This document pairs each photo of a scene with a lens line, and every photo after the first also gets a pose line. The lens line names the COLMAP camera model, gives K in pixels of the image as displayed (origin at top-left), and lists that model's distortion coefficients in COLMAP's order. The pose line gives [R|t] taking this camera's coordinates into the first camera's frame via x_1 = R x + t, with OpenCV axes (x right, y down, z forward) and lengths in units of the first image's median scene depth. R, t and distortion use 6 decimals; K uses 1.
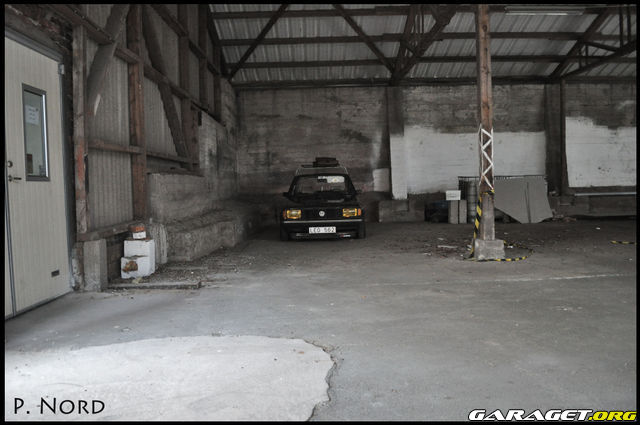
lens RADIAL K [[501.4, 0, 320.8], [0, 501.4, 212.0], [0, 0, 1]] dist [-0.084980, 0.008084]
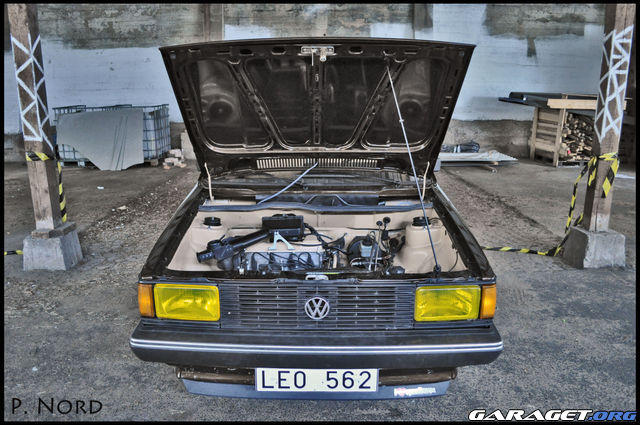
lens RADIAL K [[501.4, 0, 315.5], [0, 501.4, 217.3], [0, 0, 1]] dist [-0.084980, 0.008084]
pose [[0.999668, 0.021235, 0.014587, 0.623214], [-0.023595, 0.981979, 0.187511, -0.049364], [-0.010343, -0.187792, 0.982154, 0.186298]]
